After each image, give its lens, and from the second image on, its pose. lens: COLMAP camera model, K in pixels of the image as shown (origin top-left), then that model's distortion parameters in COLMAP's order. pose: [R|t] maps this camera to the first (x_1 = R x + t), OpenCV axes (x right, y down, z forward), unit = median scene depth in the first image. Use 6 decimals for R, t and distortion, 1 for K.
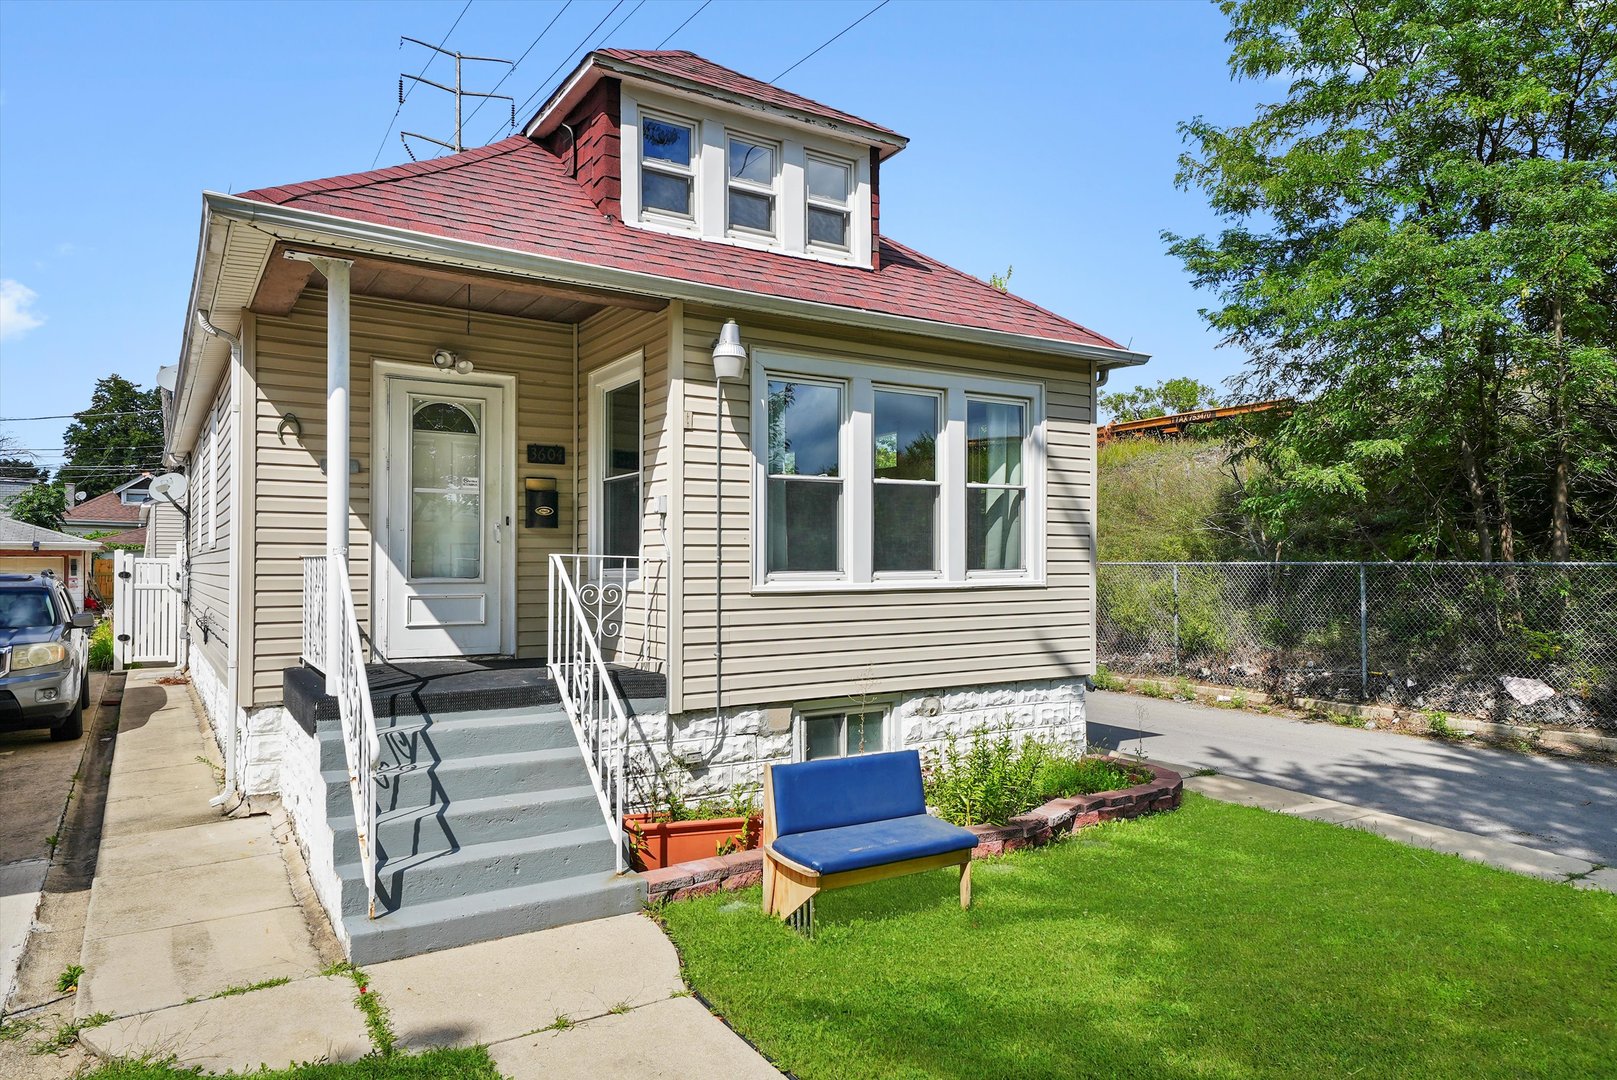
lens RADIAL K [[1016.8, 0, 808.5], [0, 1016.8, 540.0], [0, 0, 1]] dist [0.027913, 0.000283]
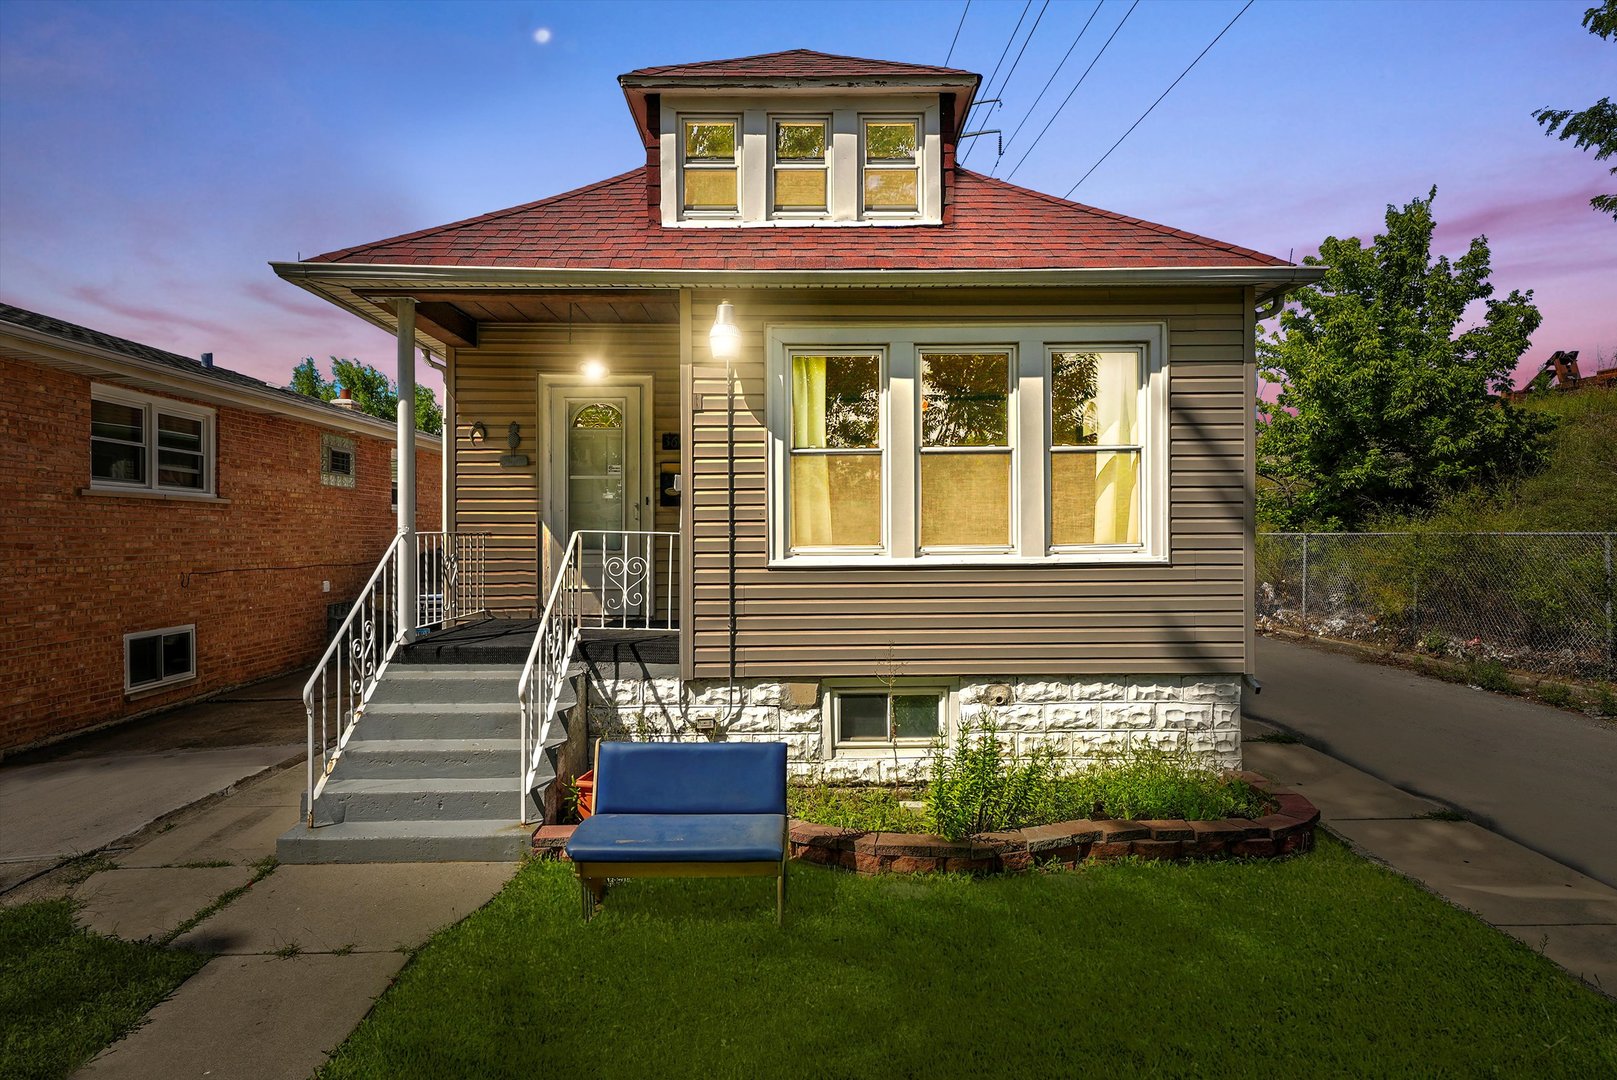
lens RADIAL K [[882.9, 0, 816.2], [0, 882.9, 523.1], [0, 0, 1]] dist [0.017139, -0.000084]
pose [[0.853434, -0.009536, -0.521114, 0.439086], [0.015652, 0.999851, 0.007338, 0.002369], [0.520967, -0.014419, 0.853455, 0.271169]]
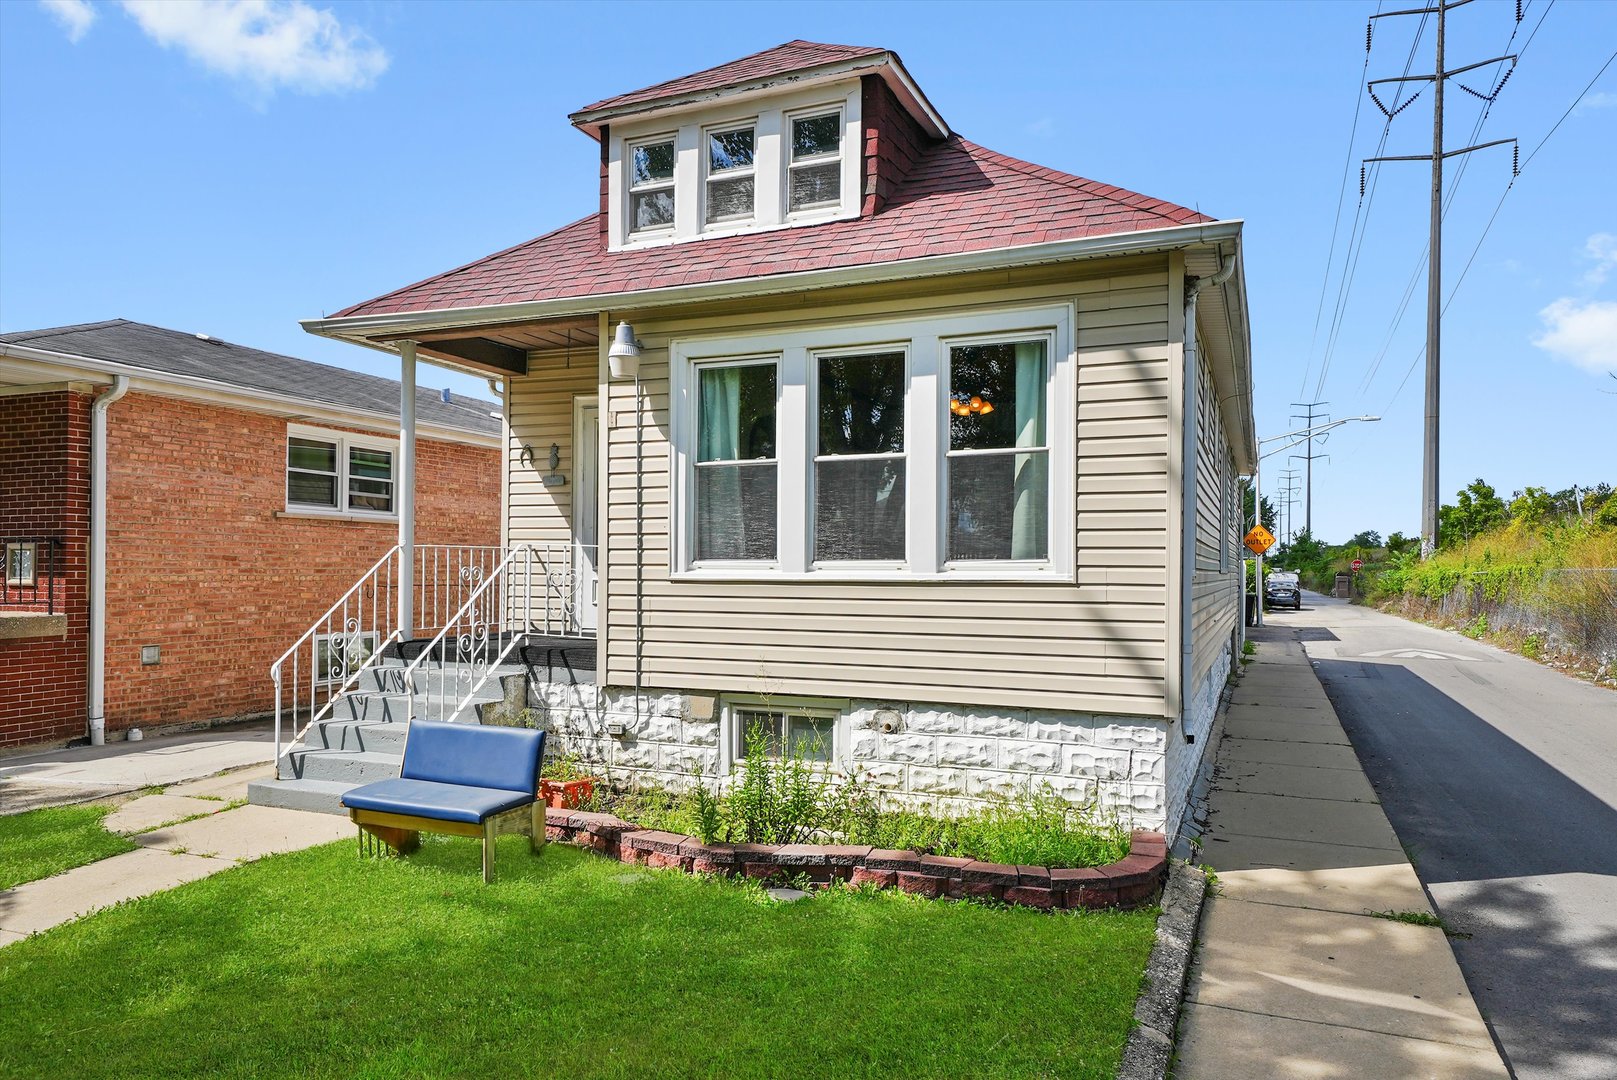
lens RADIAL K [[1090.3, 0, 803.8], [0, 1090.3, 550.1], [0, 0, 1]] dist [0.027825, -0.000081]
pose [[0.561337, -0.009048, -0.827538, 0.921429], [0.011020, 0.999933, -0.003457, 0.027191], [0.827514, -0.007179, 0.561400, 0.487627]]
